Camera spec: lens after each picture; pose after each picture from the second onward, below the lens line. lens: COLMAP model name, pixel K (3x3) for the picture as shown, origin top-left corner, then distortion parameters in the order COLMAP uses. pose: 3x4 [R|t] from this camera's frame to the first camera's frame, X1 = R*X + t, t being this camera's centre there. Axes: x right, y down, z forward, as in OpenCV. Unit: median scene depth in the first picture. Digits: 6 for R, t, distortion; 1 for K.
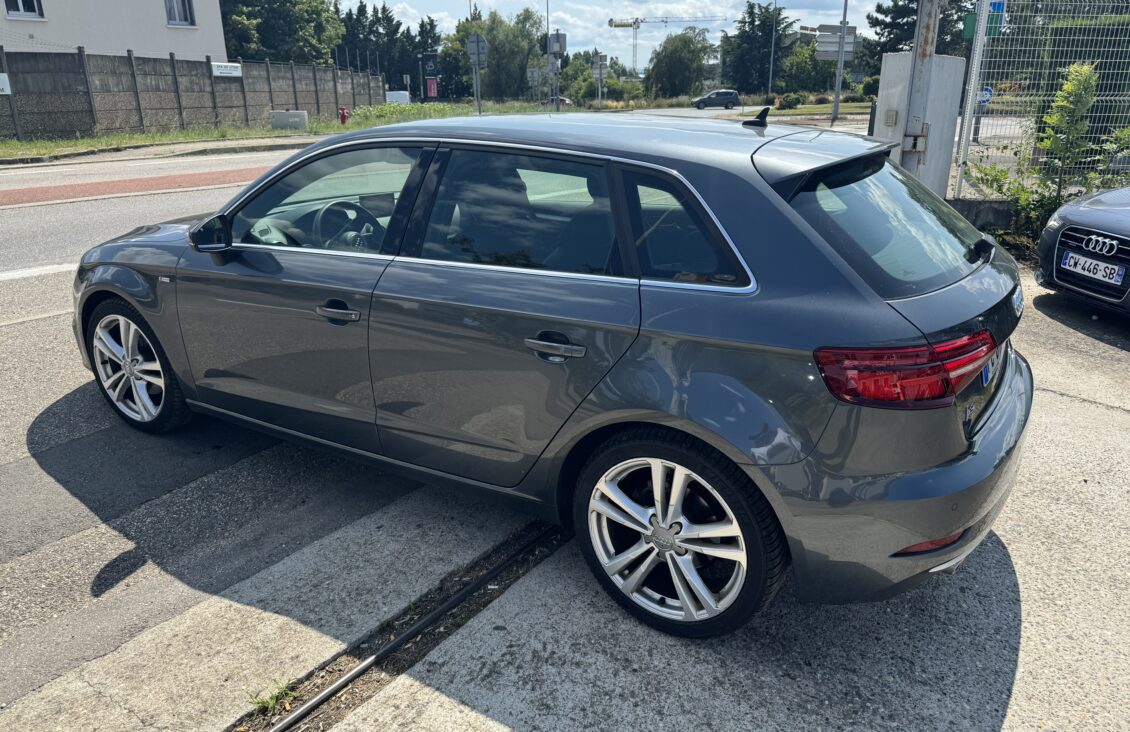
lens RADIAL K [[797.8, 0, 574.1], [0, 797.8, 361.5], [0, 0, 1]] dist [0.011360, -0.003974]
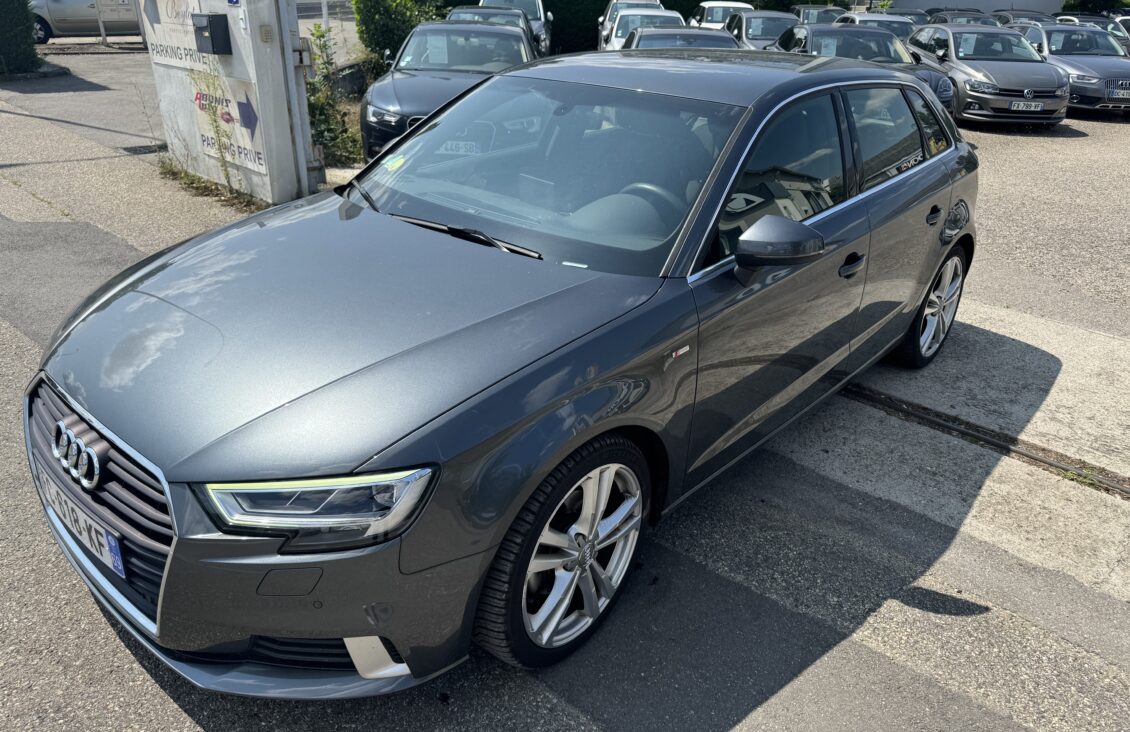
lens RADIAL K [[797.8, 0, 574.1], [0, 797.8, 361.5], [0, 0, 1]] dist [0.011360, -0.003974]
pose [[0.161916, -0.401605, 0.901386, -1.379853], [0.286677, 0.893188, 0.346456, -0.423467], [-0.944245, 0.202310, 0.259753, 1.134189]]
